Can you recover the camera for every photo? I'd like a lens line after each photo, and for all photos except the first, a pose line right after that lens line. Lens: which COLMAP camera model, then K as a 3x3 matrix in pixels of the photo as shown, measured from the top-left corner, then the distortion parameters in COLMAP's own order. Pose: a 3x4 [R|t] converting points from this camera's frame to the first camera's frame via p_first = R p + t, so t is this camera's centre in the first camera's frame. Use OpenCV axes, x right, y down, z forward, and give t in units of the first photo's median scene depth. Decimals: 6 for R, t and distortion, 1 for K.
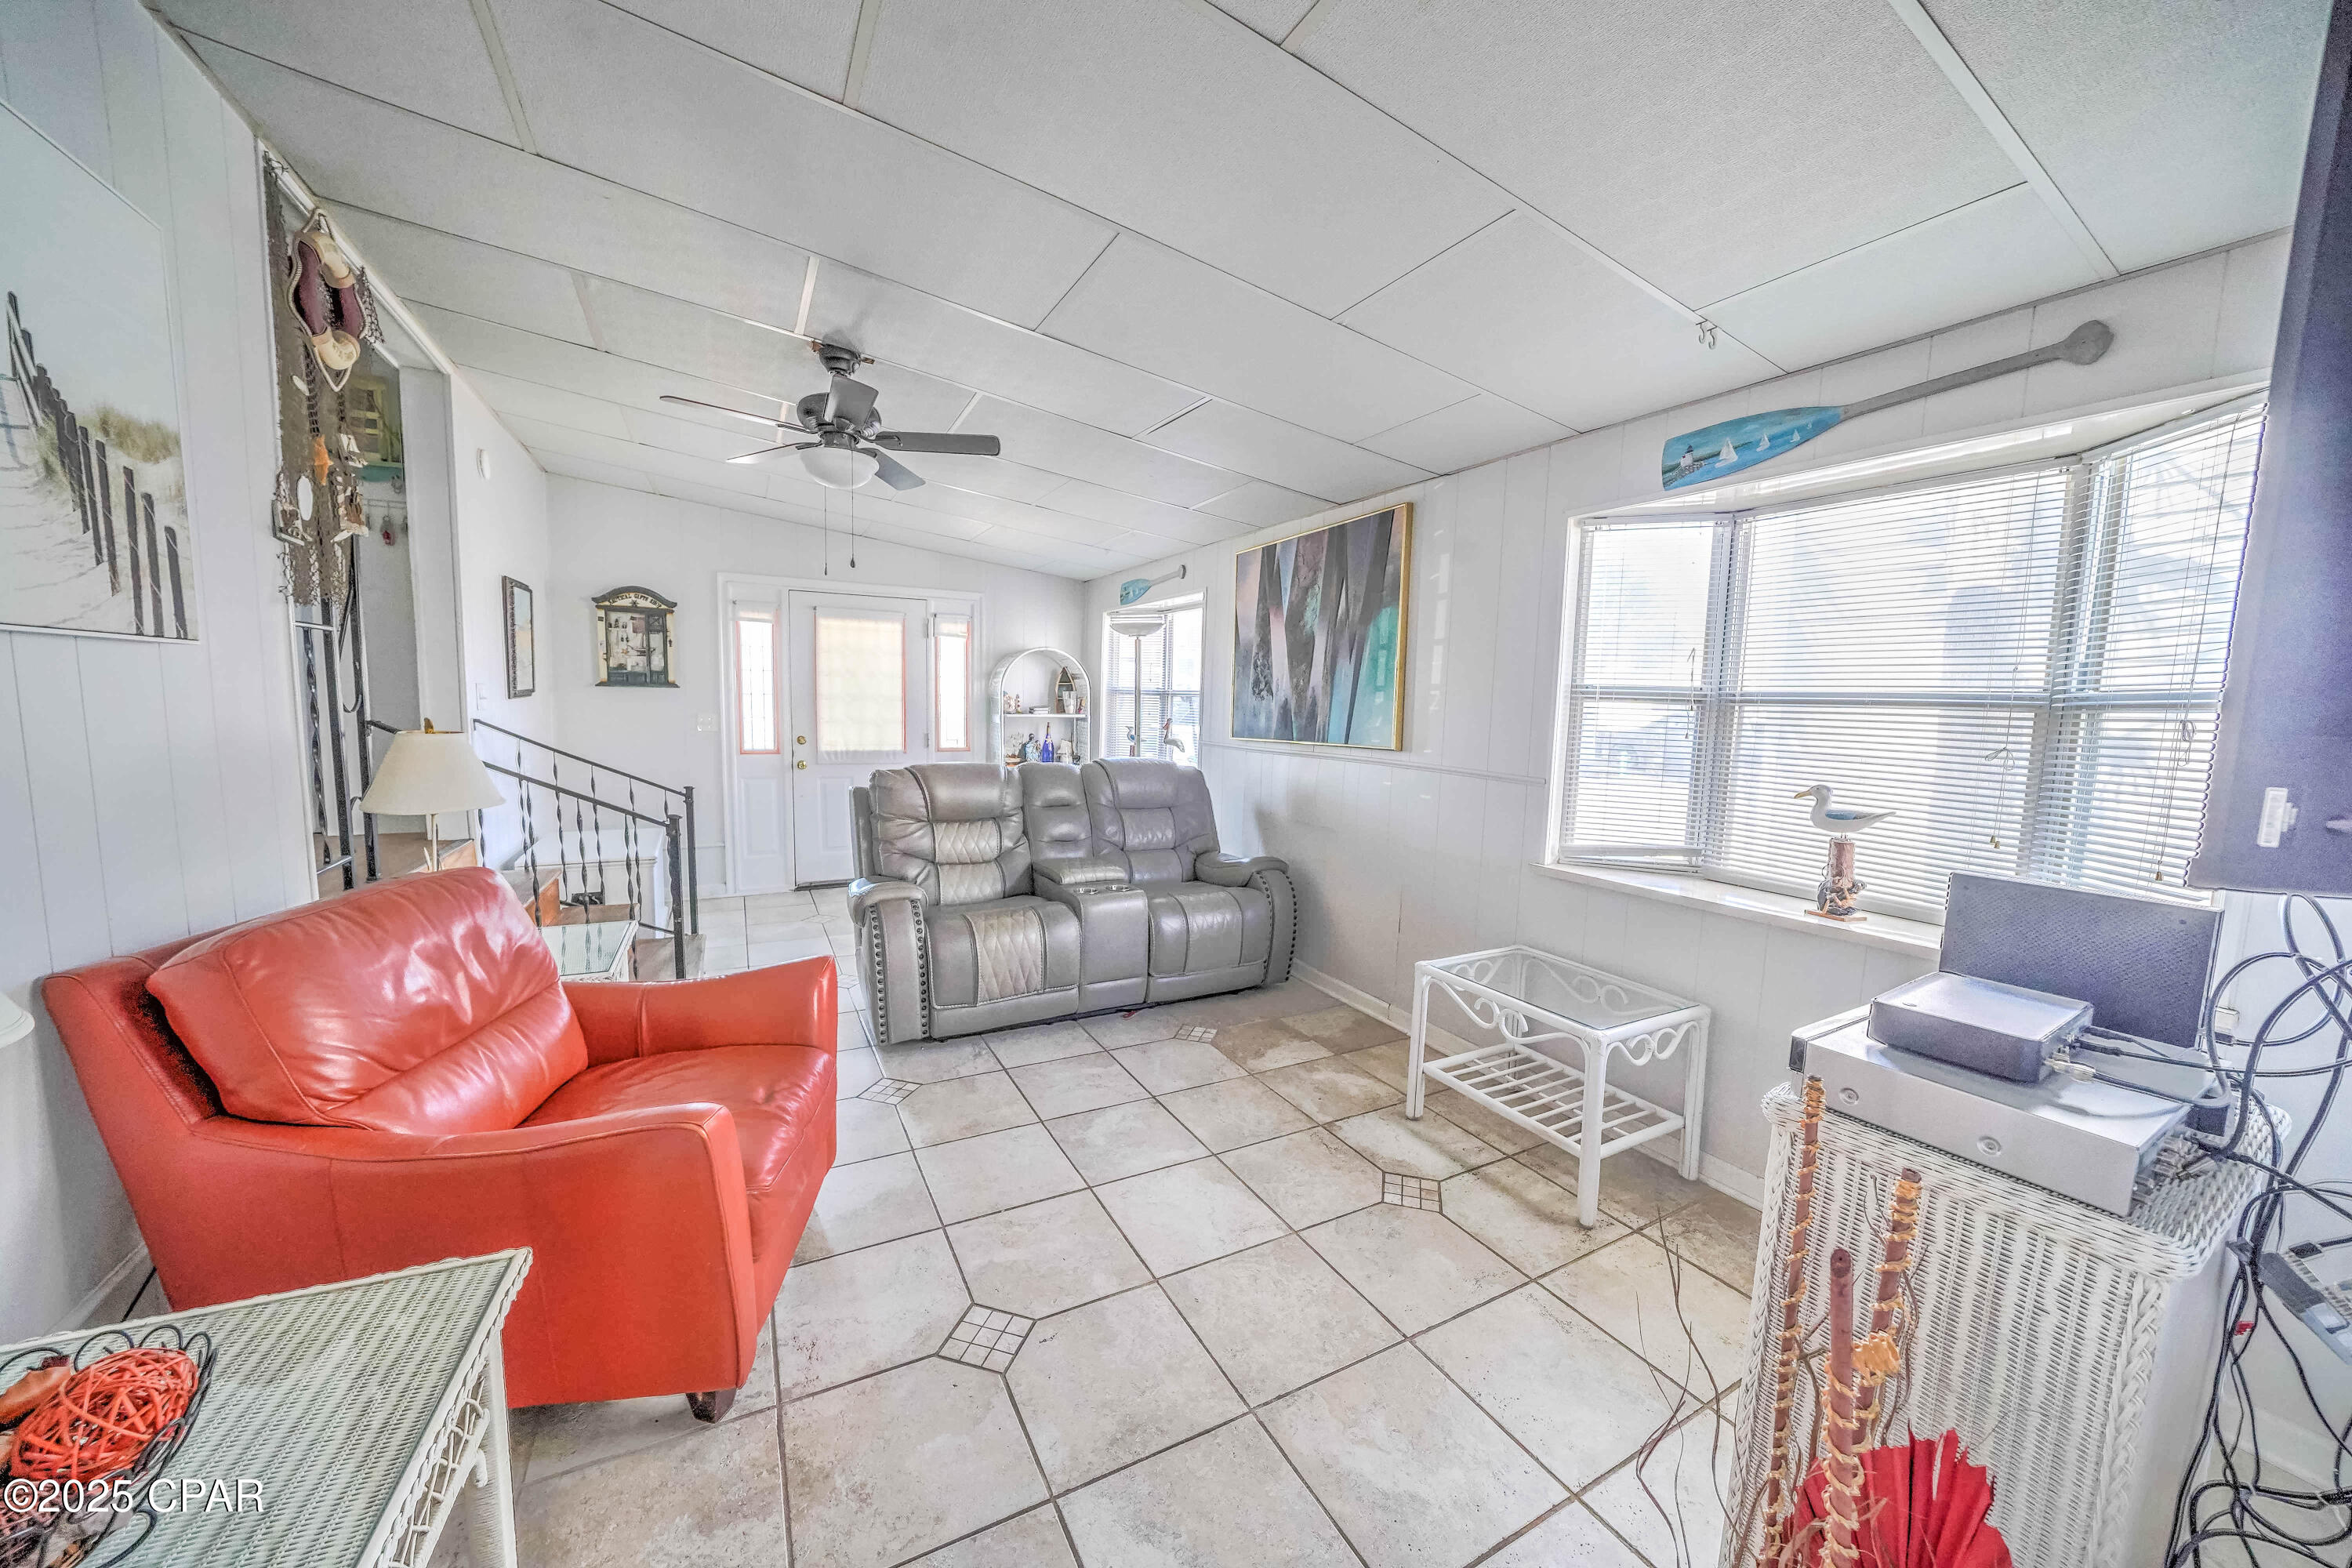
lens RADIAL K [[821.6, 0, 1166.3], [0, 821.6, 788.7], [0, 0, 1]] dist [-0.024989, 0.002364]
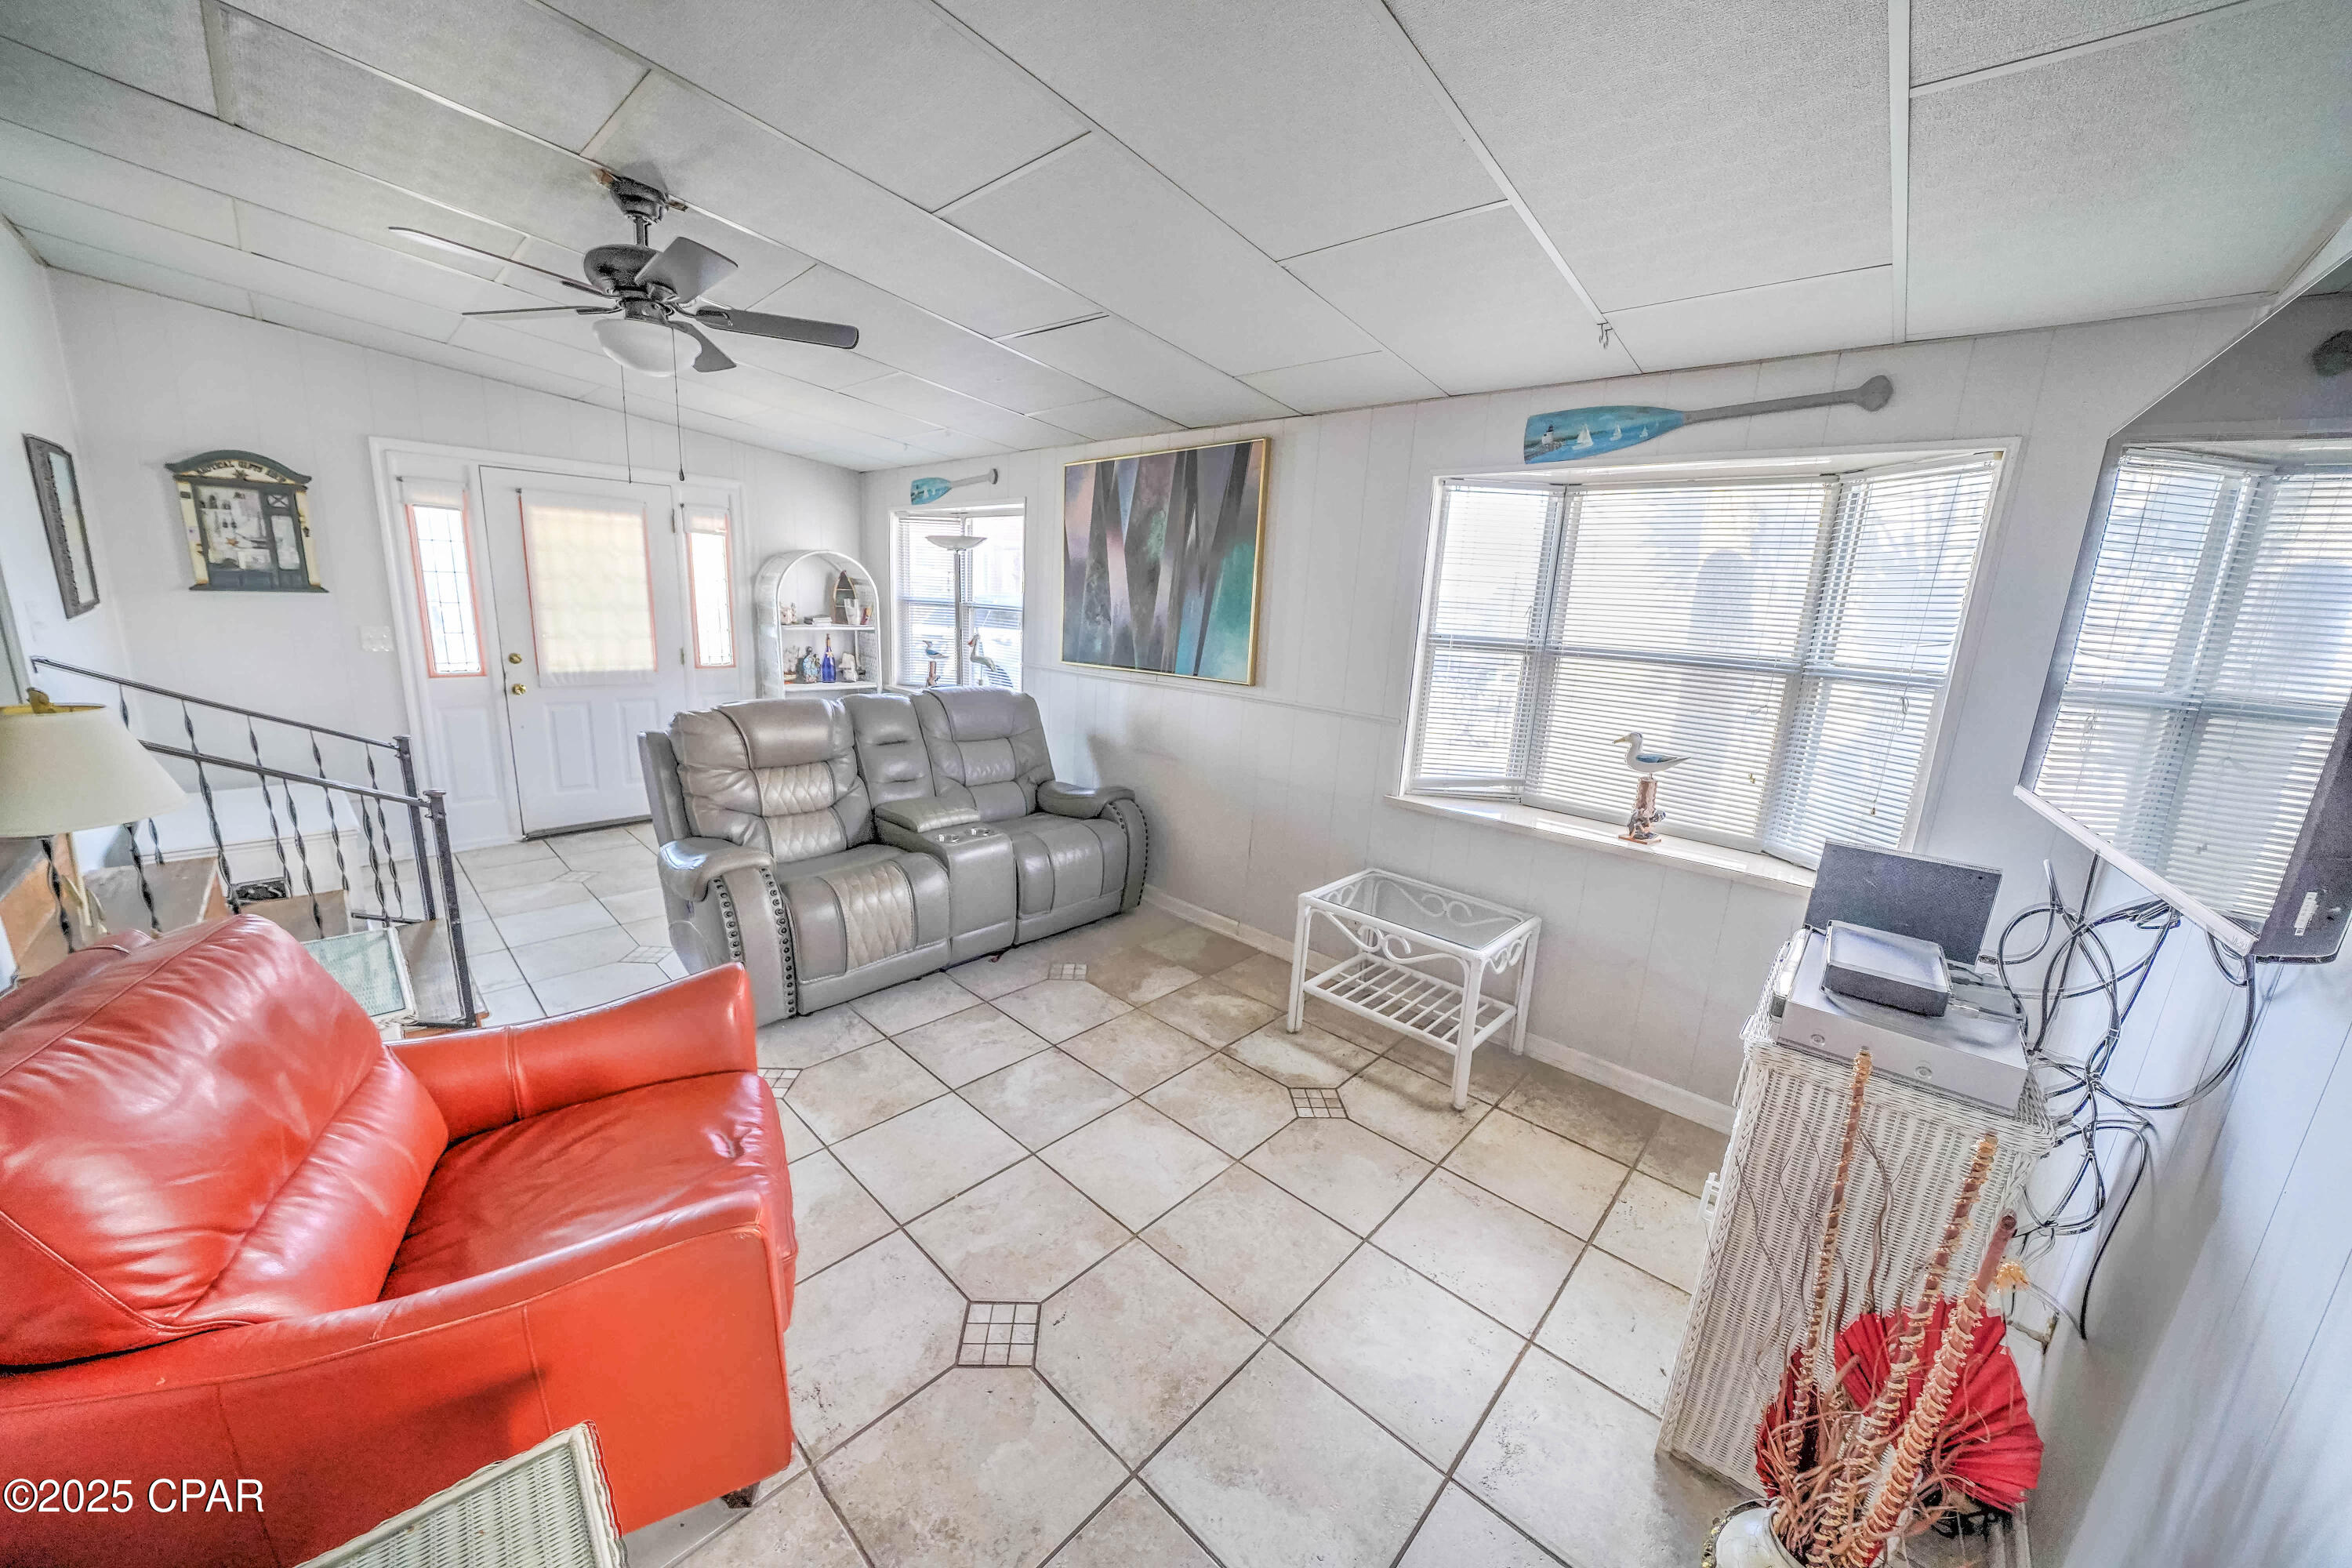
lens RADIAL K [[821.6, 0, 1159.9], [0, 821.6, 785.4], [0, 0, 1]] dist [-0.024989, 0.002364]
pose [[0.947732, -0.048876, 0.315302, -0.202712], [0.006552, 0.990971, 0.133919, -0.076613], [-0.319001, -0.124853, 0.939495, 0.057372]]
